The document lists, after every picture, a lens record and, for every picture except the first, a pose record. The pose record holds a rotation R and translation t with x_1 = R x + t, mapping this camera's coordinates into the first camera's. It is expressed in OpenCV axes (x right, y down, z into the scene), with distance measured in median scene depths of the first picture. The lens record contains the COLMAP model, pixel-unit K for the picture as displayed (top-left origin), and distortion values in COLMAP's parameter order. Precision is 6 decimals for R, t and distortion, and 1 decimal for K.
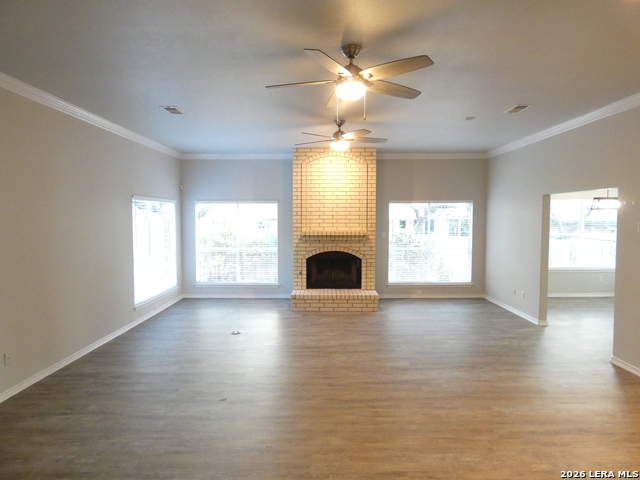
lens RADIAL K [[378.4, 0, 320.5], [0, 378.4, 239.3], [0, 0, 1]] dist [-0.014246, 0.004103]
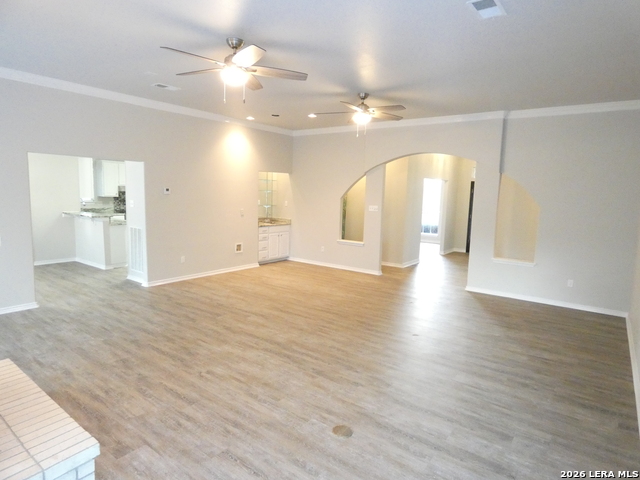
lens RADIAL K [[378.4, 0, 319.4], [0, 378.4, 239.3], [0, 0, 1]] dist [-0.014246, 0.004103]
pose [[-0.796640, -0.094474, 0.597025, -0.639289], [0.008766, 0.985801, 0.167690, -0.096551], [-0.604390, 0.138822, -0.784501, 1.880428]]
